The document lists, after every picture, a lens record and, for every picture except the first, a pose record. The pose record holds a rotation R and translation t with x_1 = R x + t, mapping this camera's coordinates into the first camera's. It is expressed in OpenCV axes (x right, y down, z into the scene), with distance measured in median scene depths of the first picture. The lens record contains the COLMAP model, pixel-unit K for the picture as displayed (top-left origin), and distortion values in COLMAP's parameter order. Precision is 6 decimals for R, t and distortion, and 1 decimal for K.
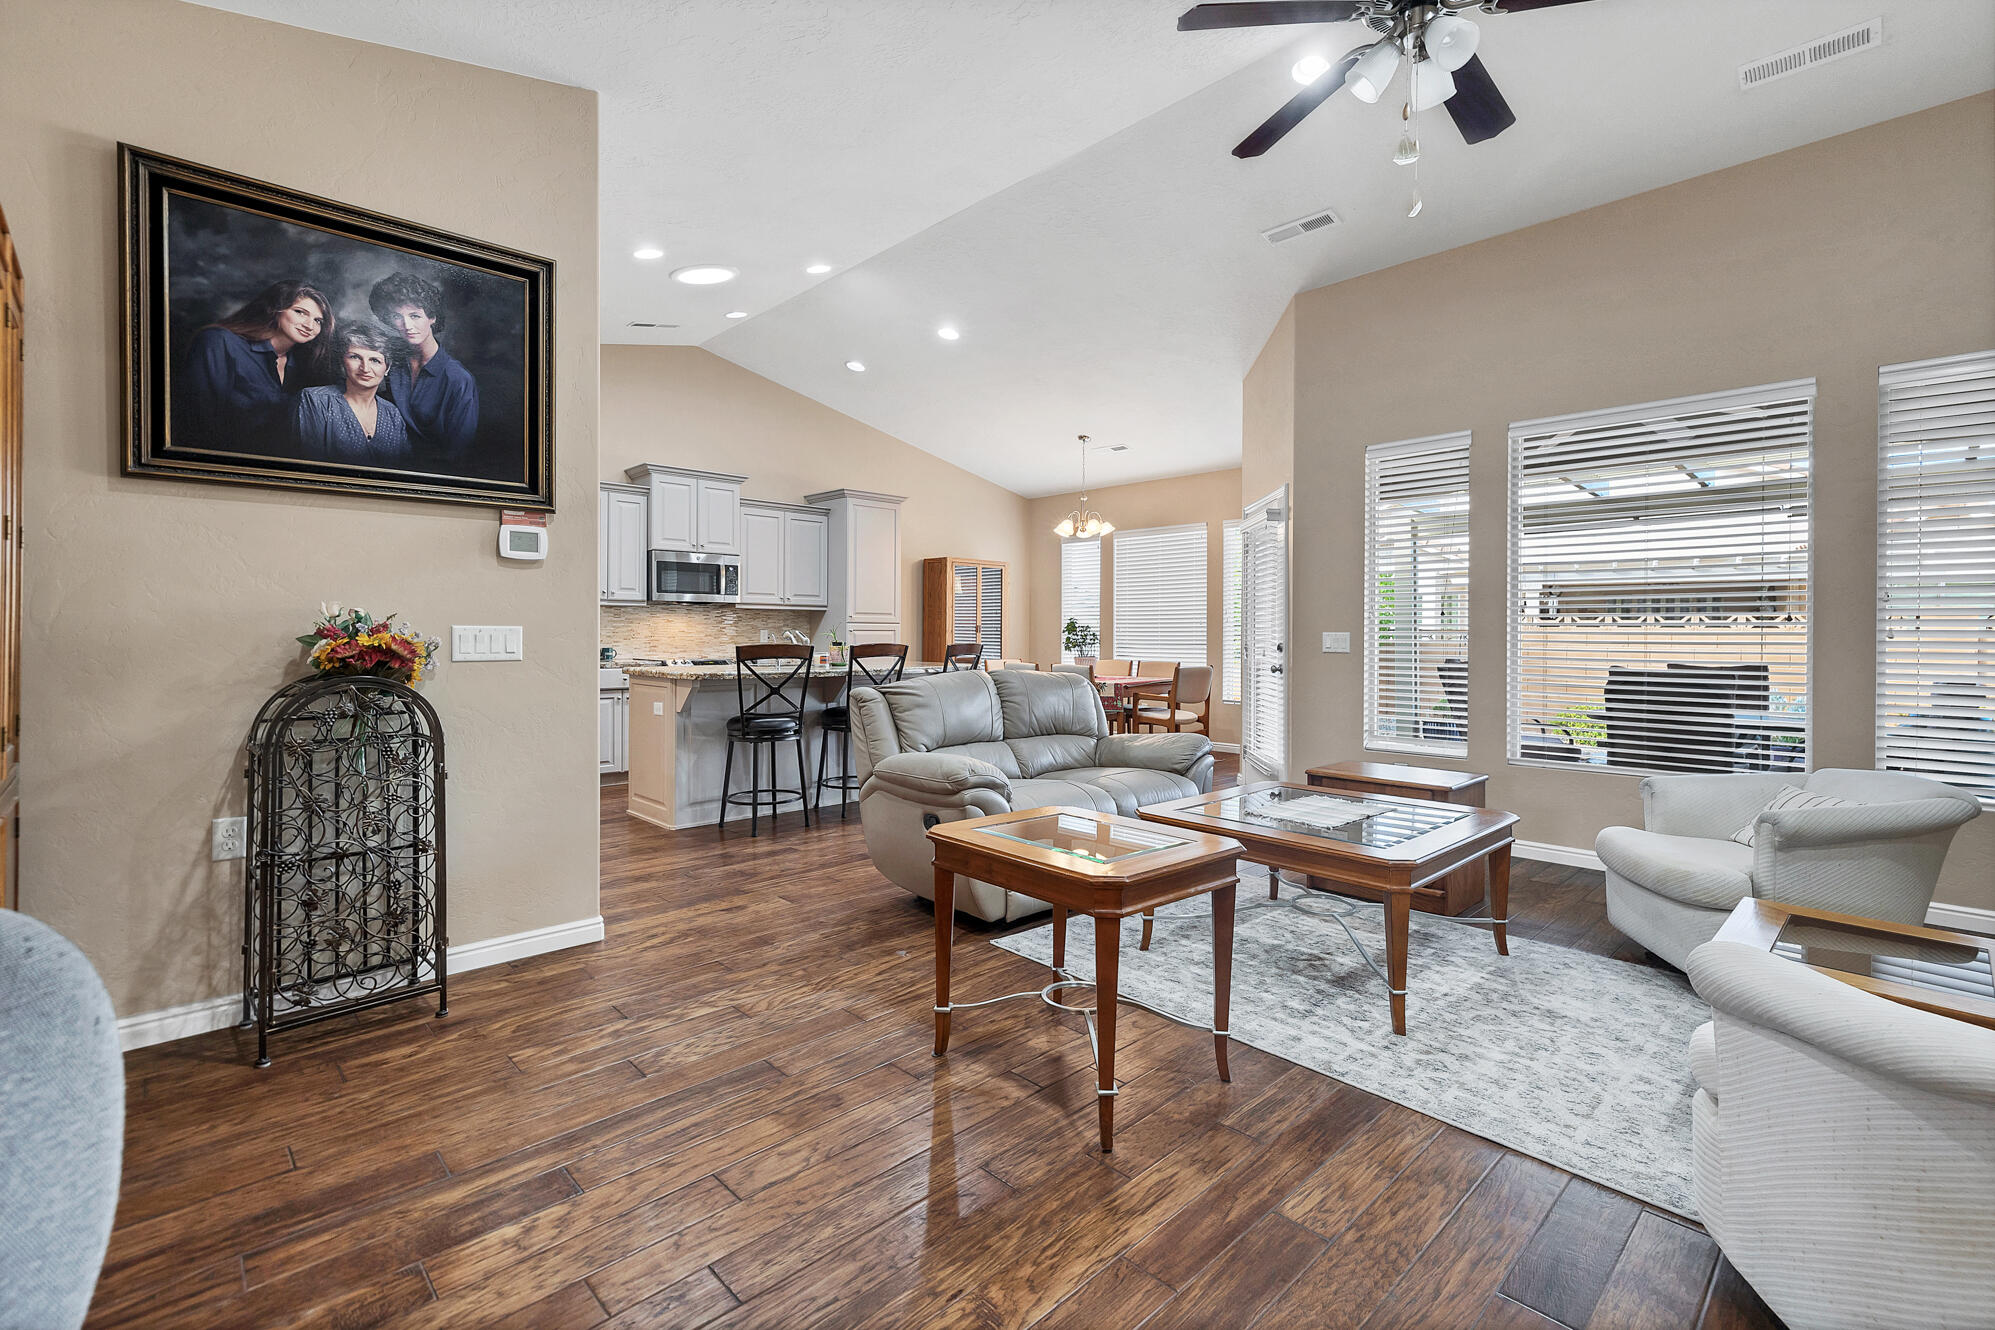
lens RADIAL K [[880.2, 0, 1003.7], [0, 880.2, 636.7], [0, 0, 1]] dist [0.001229, 0.000964]
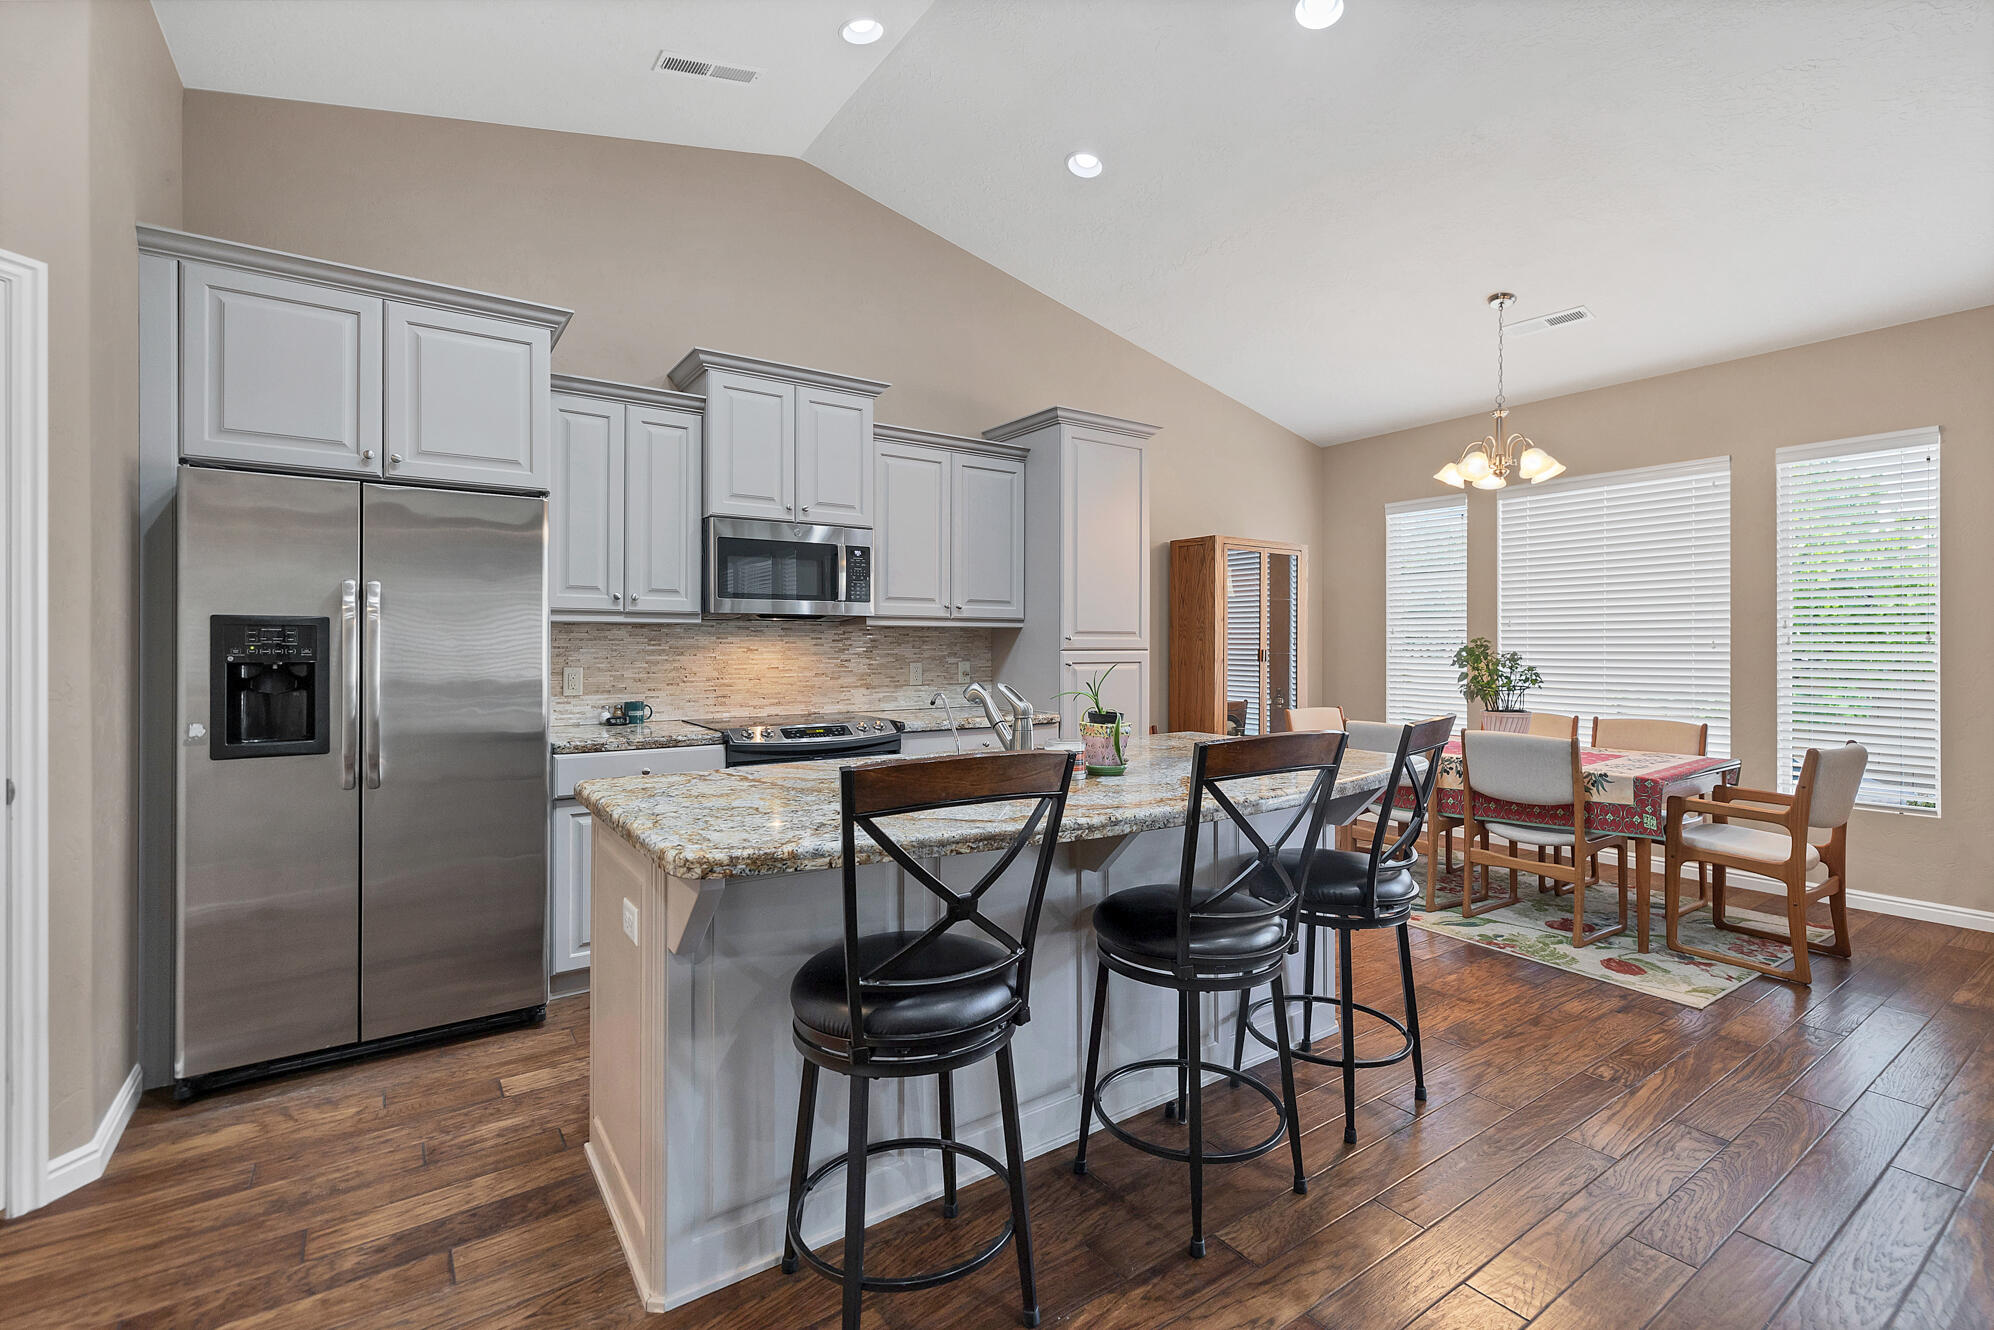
lens RADIAL K [[879.8, 0, 1006.7], [0, 879.8, 646.1], [0, 0, 1]] dist [0.001229, 0.000964]
pose [[0.987587, -0.000950, -0.157069, -0.130852], [0.000750, 0.999999, -0.001330, -0.018804], [0.157070, 0.001196, 0.987587, 0.468559]]
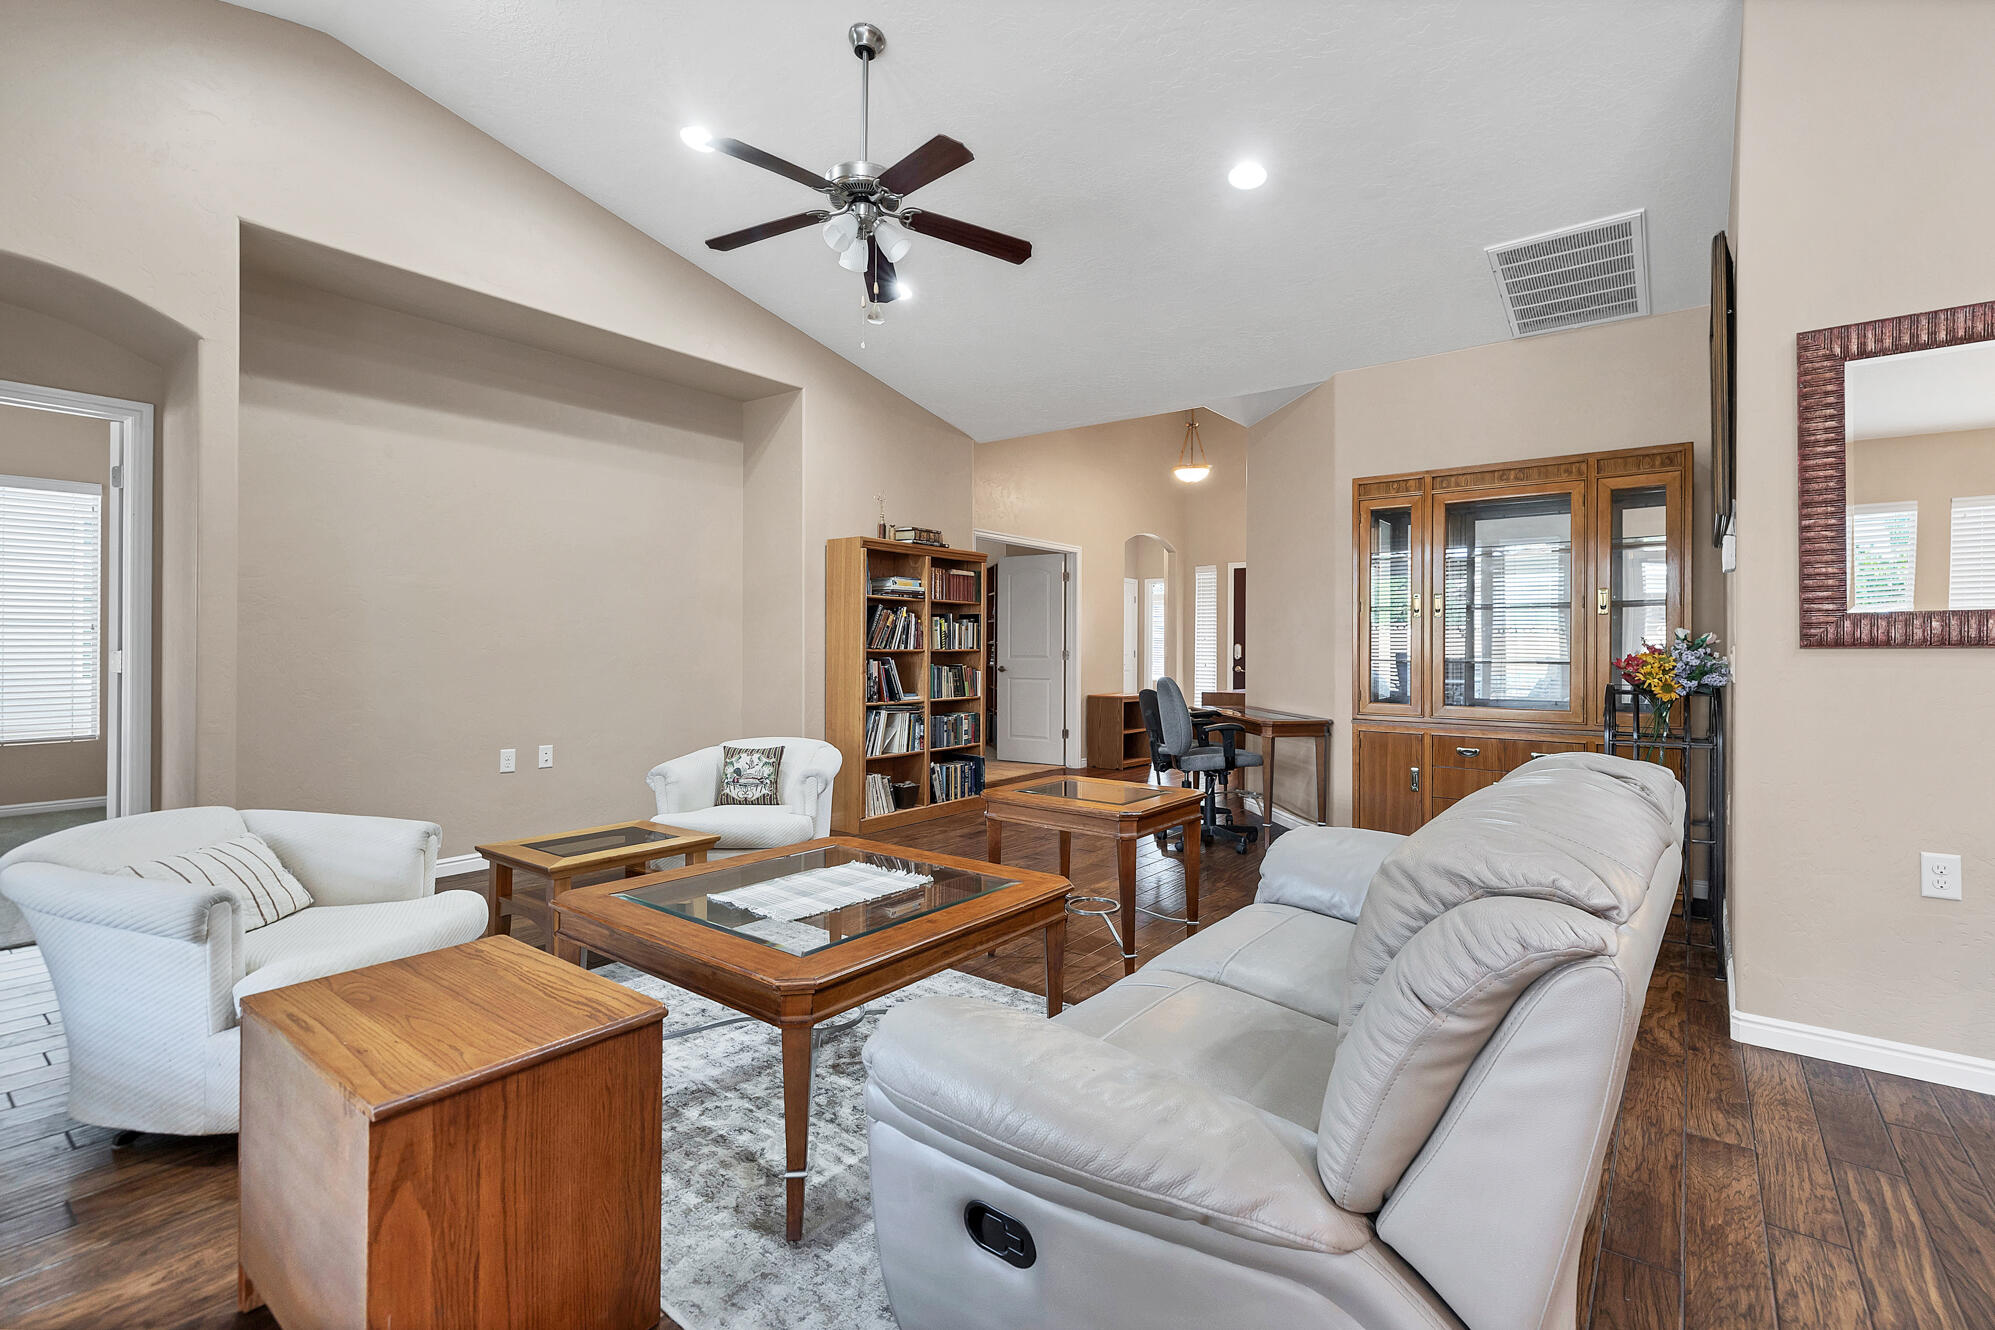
lens RADIAL K [[880.2, 0, 1000.8], [0, 880.2, 651.6], [0, 0, 1]] dist [0.001229, 0.000964]
pose [[-0.991284, -0.002064, -0.131723, 0.134609], [-0.002911, 0.999976, 0.006240, -0.005557], [0.131707, 0.006569, -0.991267, 0.733028]]
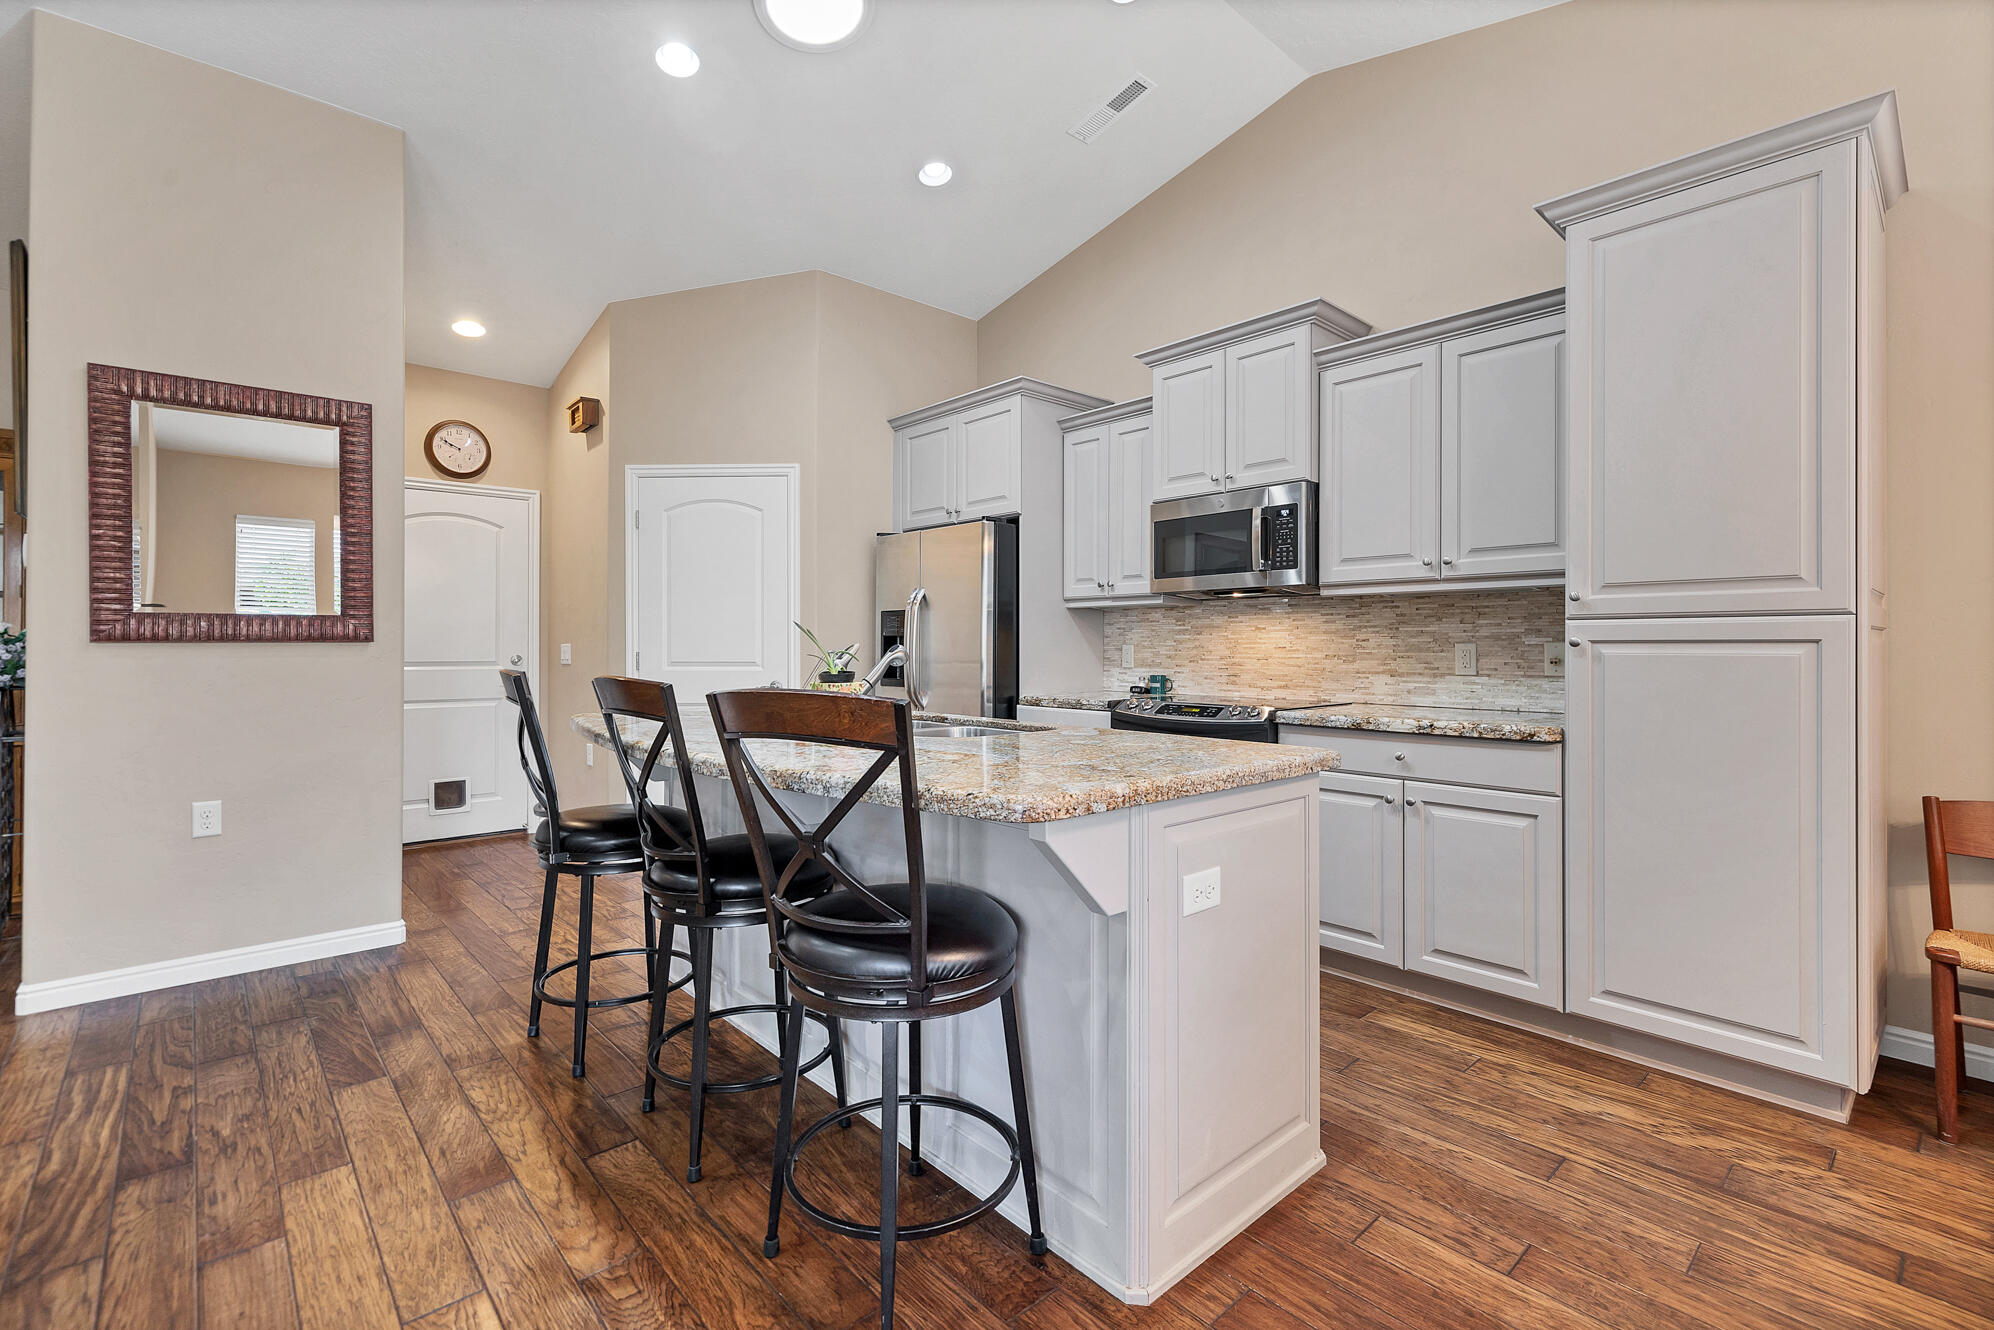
lens RADIAL K [[879.8, 0, 997.3], [0, 879.8, 644.5], [0, 0, 1]] dist [0.001229, 0.000964]
pose [[-0.032921, -0.005132, -0.999445, 0.154386], [-0.004467, 0.999978, -0.004987, -0.004593], [0.999448, 0.004301, -0.032943, 0.841866]]
